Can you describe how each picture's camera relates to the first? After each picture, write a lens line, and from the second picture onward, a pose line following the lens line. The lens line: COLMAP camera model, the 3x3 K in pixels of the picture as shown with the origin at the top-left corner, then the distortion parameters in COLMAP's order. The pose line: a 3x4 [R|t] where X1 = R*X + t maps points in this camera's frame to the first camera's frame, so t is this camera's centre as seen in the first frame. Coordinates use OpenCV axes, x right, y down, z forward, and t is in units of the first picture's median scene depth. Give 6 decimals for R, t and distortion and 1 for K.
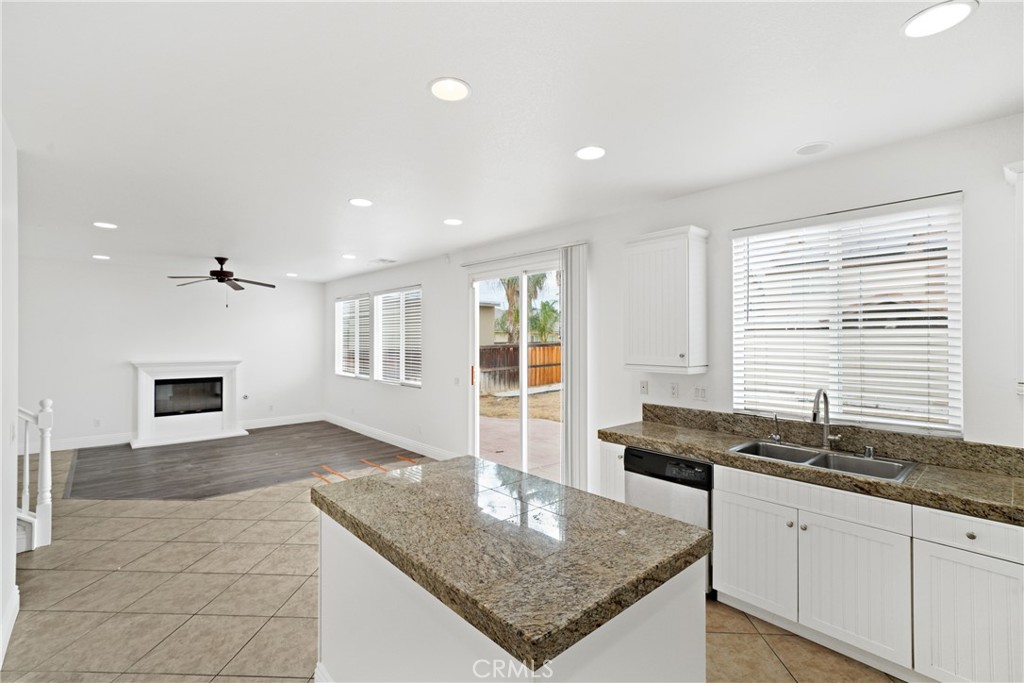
lens RADIAL K [[462.1, 0, 509.8], [0, 462.1, 335.8], [0, 0, 1]] dist [0.009892, 0.000303]
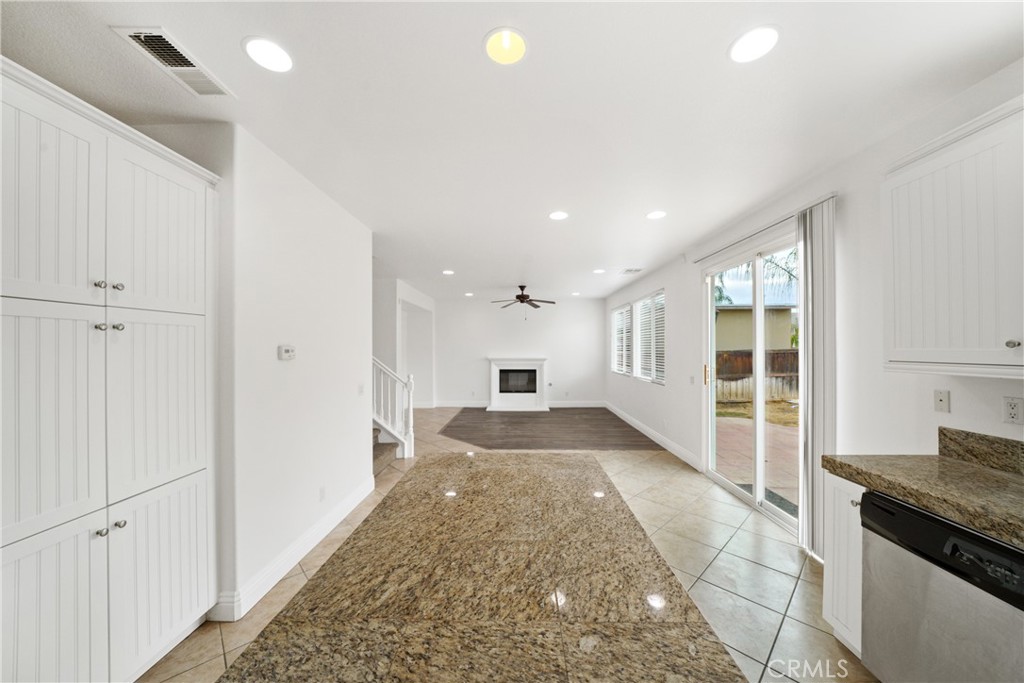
lens RADIAL K [[358.7, 0, 509.8], [0, 358.7, 345.4], [0, 0, 1]] dist [-0.022023, 0.003024]
pose [[0.723973, -0.009749, -0.689759, 0.248927], [0.010243, 0.999942, -0.003382, 0.043006], [0.689752, -0.004616, 0.724031, 0.345356]]
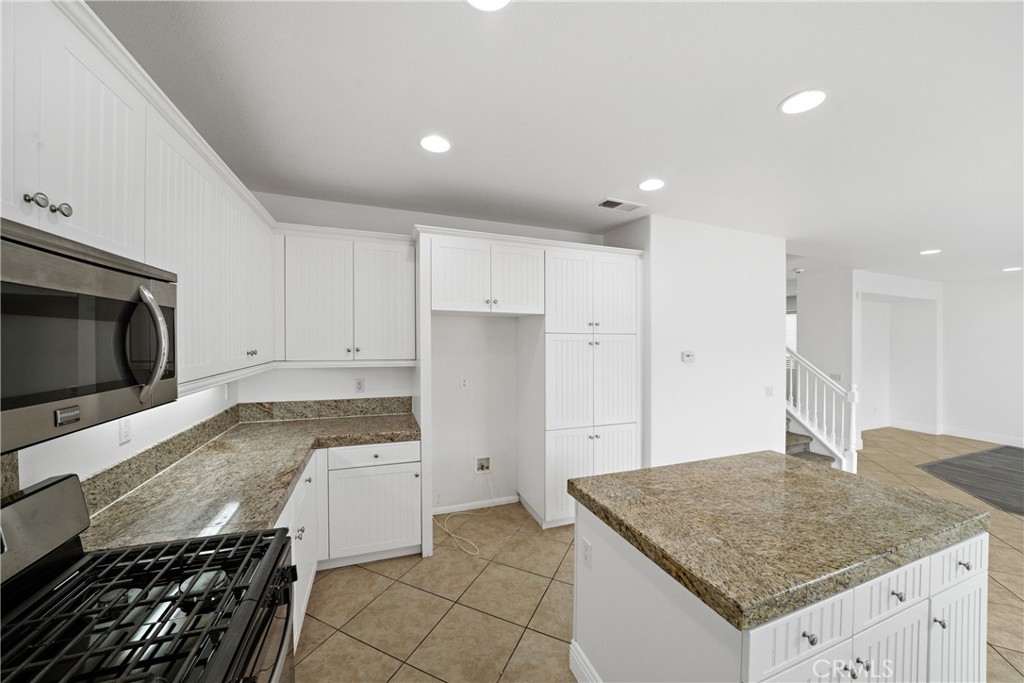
lens RADIAL K [[358.7, 0, 509.8], [0, 358.7, 345.4], [0, 0, 1]] dist [-0.022023, 0.003024]
pose [[-0.371784, 0.009633, -0.928269, 0.583124], [-0.005688, 0.999904, 0.012655, 0.006155], [0.928302, 0.009985, -0.371694, 0.470138]]
